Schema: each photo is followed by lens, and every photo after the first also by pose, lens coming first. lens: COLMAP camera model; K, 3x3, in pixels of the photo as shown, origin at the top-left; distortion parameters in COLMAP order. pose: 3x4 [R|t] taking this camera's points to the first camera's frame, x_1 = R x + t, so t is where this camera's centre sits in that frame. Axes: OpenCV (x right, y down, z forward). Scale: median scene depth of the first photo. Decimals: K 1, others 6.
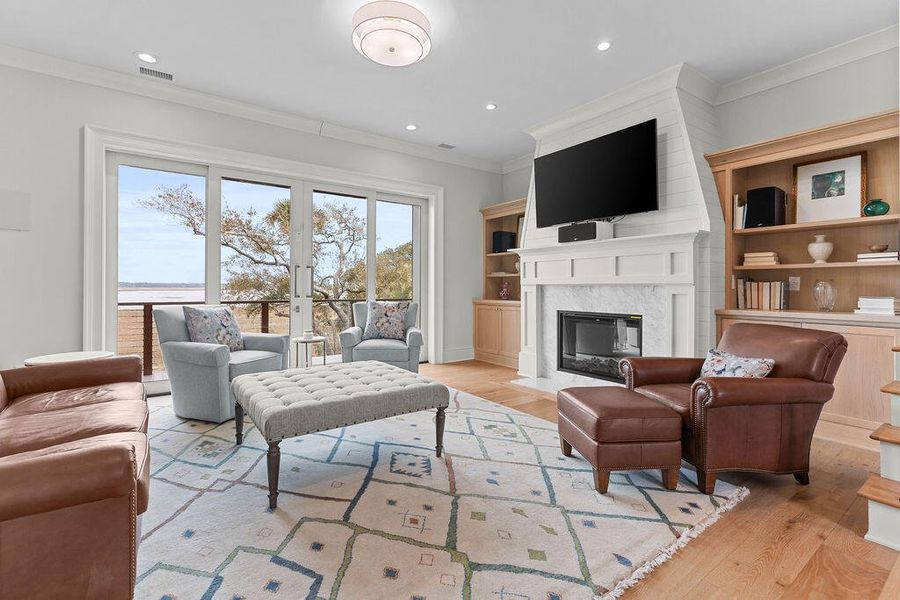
lens RADIAL K [[409.6, 0, 453.8], [0, 409.6, 281.2], [0, 0, 1]] dist [0.002985, 0.000110]
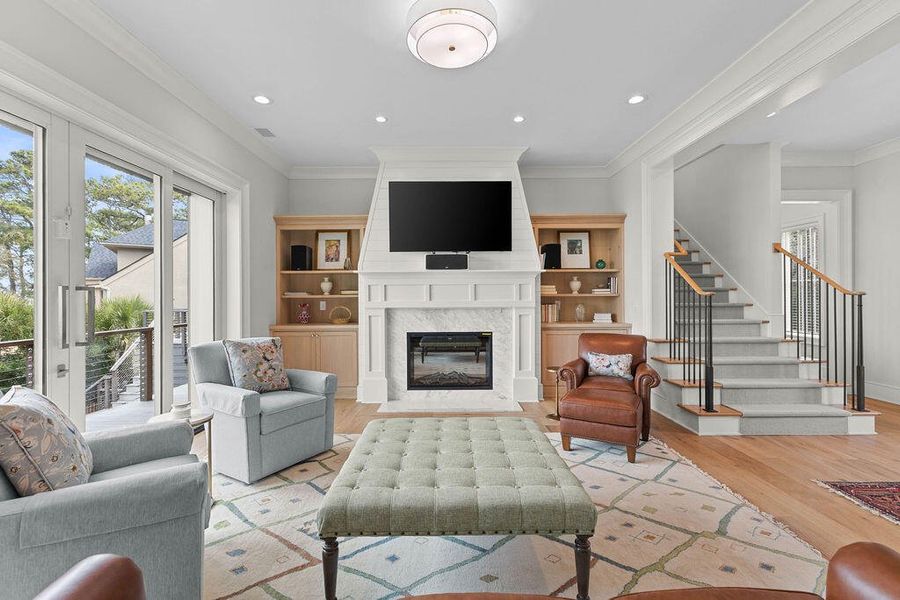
lens RADIAL K [[404.3, 0, 449.5], [0, 404.3, 289.2], [0, 0, 1]] dist [0.000586, -0.000129]
pose [[0.581809, 0.008016, 0.813286, -0.670645], [-0.004979, 0.999968, -0.006293, -0.042579], [-0.813310, -0.000388, 0.581830, 0.407129]]
